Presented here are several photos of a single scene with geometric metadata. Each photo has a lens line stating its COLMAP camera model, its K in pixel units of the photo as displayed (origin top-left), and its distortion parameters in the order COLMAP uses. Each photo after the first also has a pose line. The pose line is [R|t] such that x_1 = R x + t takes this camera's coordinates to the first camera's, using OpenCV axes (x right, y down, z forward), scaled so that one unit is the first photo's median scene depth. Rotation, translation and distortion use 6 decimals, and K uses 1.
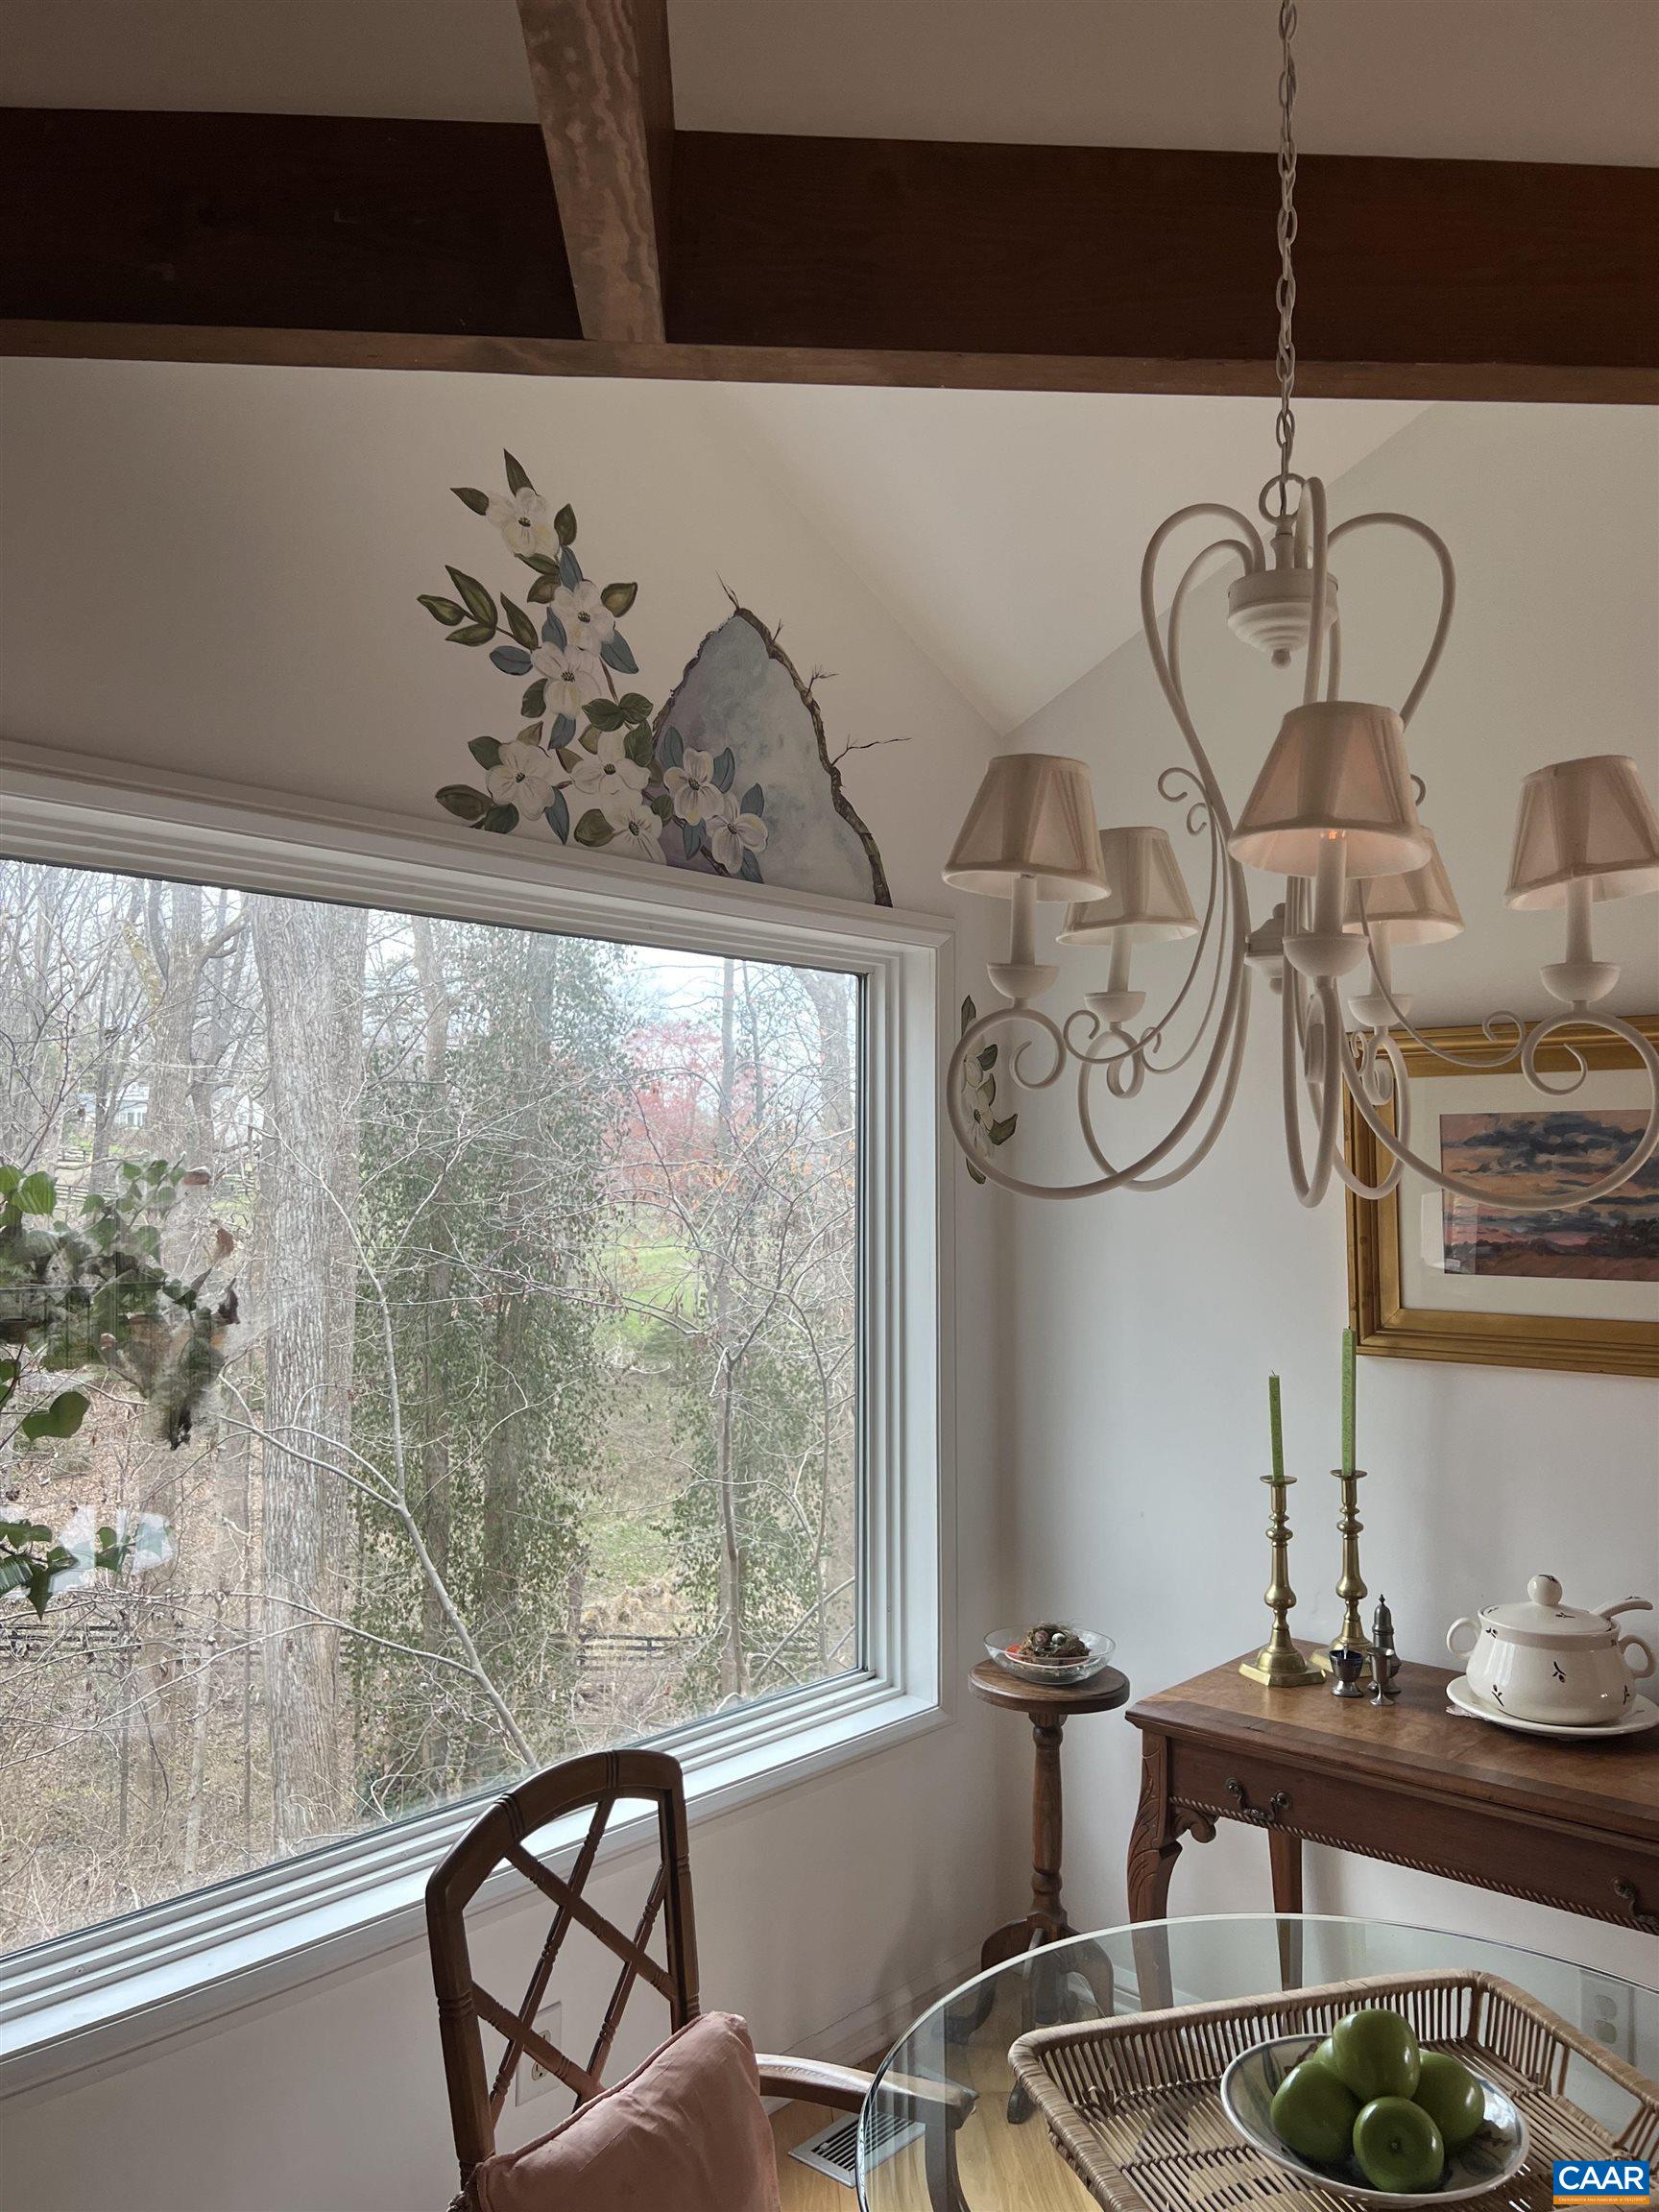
lens RADIAL K [[1660.8, 0, 833.8], [0, 1660.8, 1106.7], [0, 0, 1]] dist [0.027688, -0.041325]
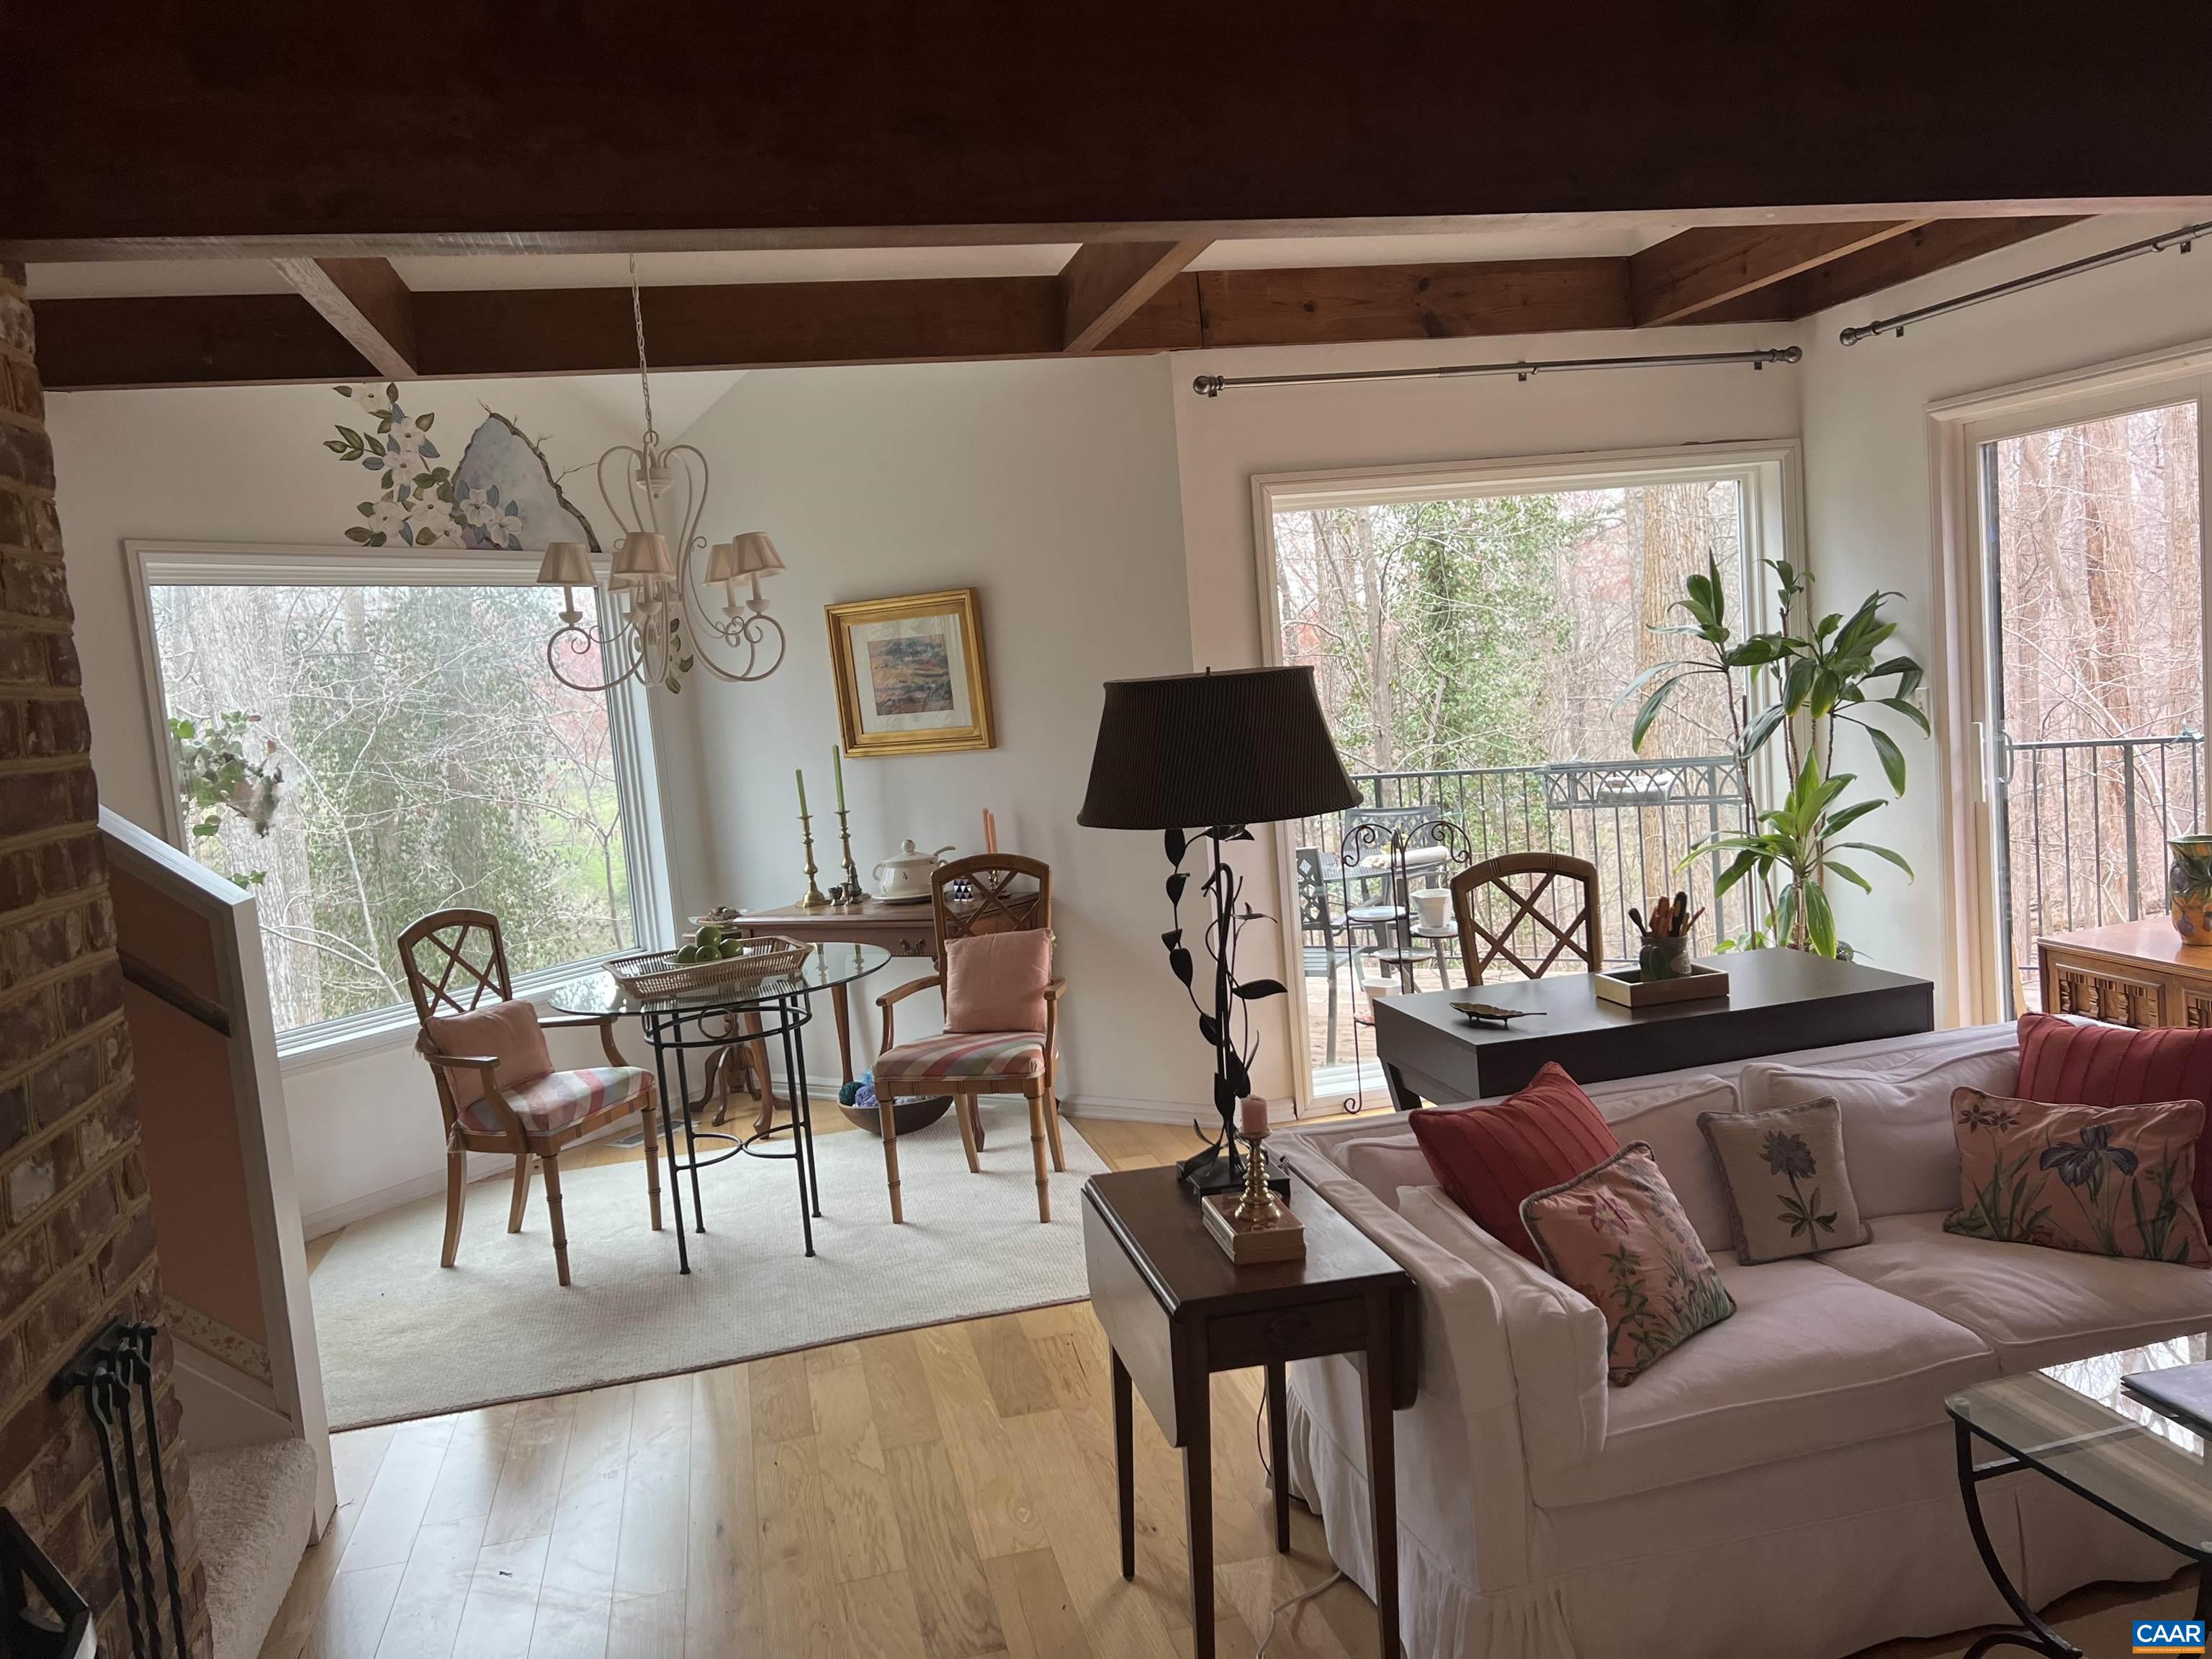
lens RADIAL K [[1660.8, 0, 1115.4], [0, 1660.8, 829.3], [0, 0, 1]] dist [0.027688, -0.041325]
pose [[0.978933, -0.102056, 0.176849, 0.292375], [0.080026, 0.988602, 0.127522, -0.002092], [-0.187848, -0.110683, 0.975942, -1.234717]]
